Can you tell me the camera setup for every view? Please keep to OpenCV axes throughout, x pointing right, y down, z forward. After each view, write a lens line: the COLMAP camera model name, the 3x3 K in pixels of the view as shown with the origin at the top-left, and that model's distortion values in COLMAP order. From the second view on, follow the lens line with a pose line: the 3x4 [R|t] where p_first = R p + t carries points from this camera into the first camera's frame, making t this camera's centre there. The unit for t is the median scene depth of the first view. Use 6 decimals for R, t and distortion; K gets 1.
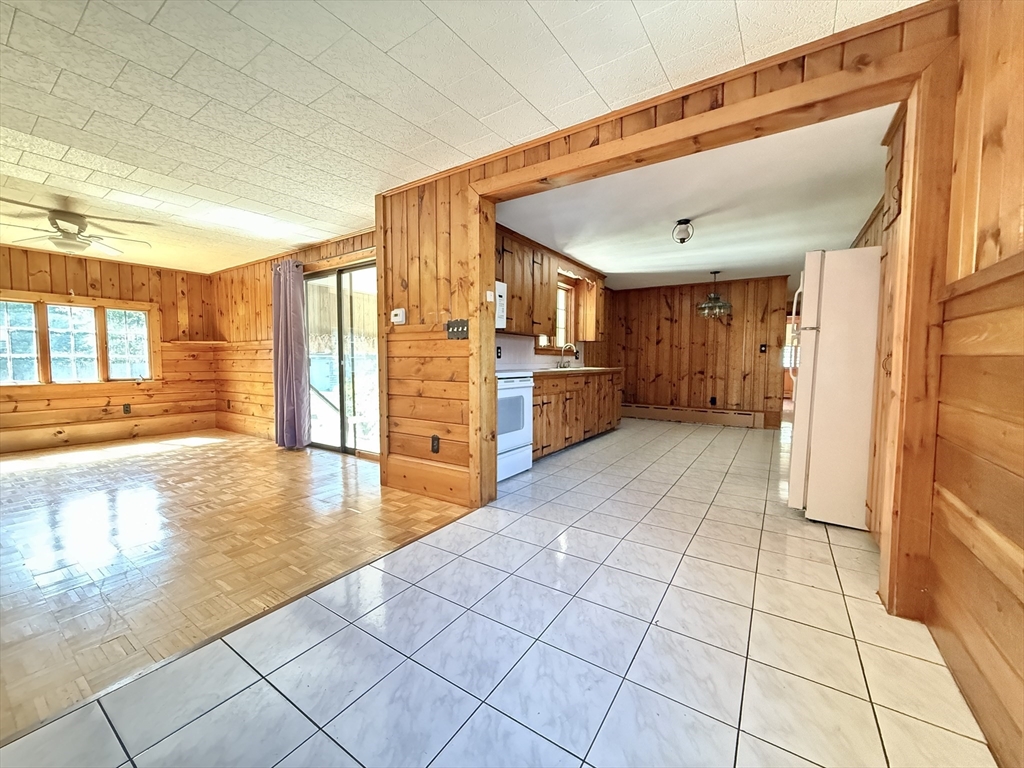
lens RADIAL K [[406.8, 0, 512.0], [0, 406.8, 384.0], [0, 0, 1]] dist [-0.007458, 0.000203]
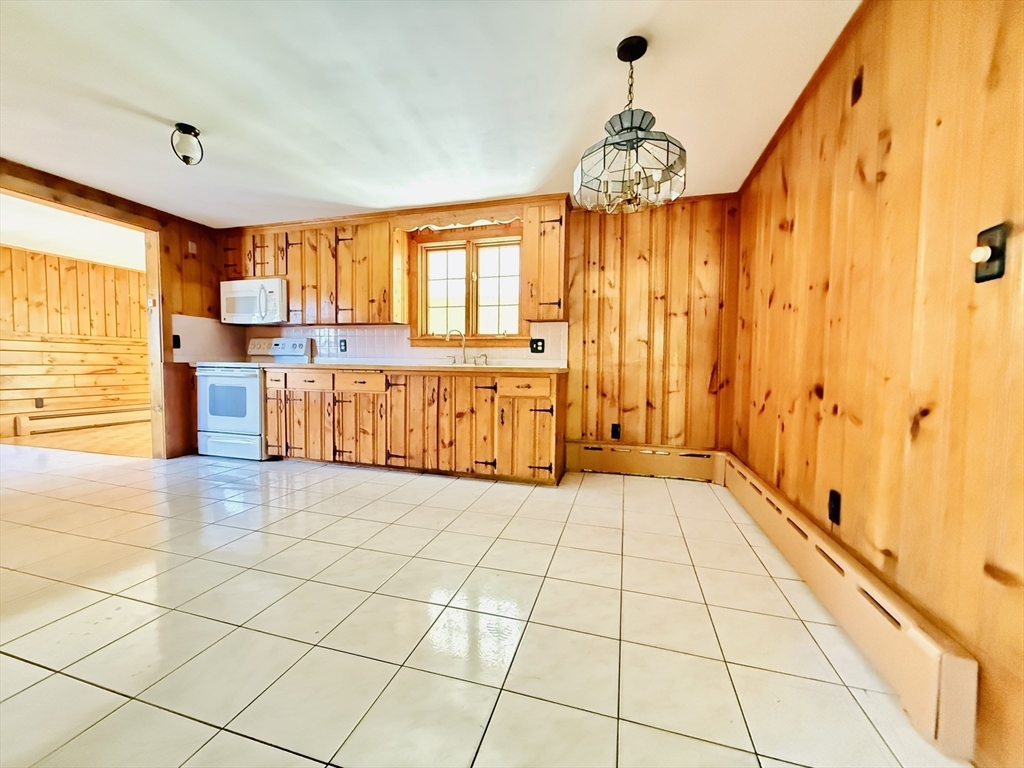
lens RADIAL K [[406.8, 0, 512.0], [0, 406.8, 384.0], [0, 0, 1]] dist [-0.007458, 0.000203]
pose [[0.309228, 0.046216, -0.949864, 1.003154], [-0.060296, 0.997762, 0.028917, -0.040346], [0.949074, 0.048332, 0.311323, 1.091615]]
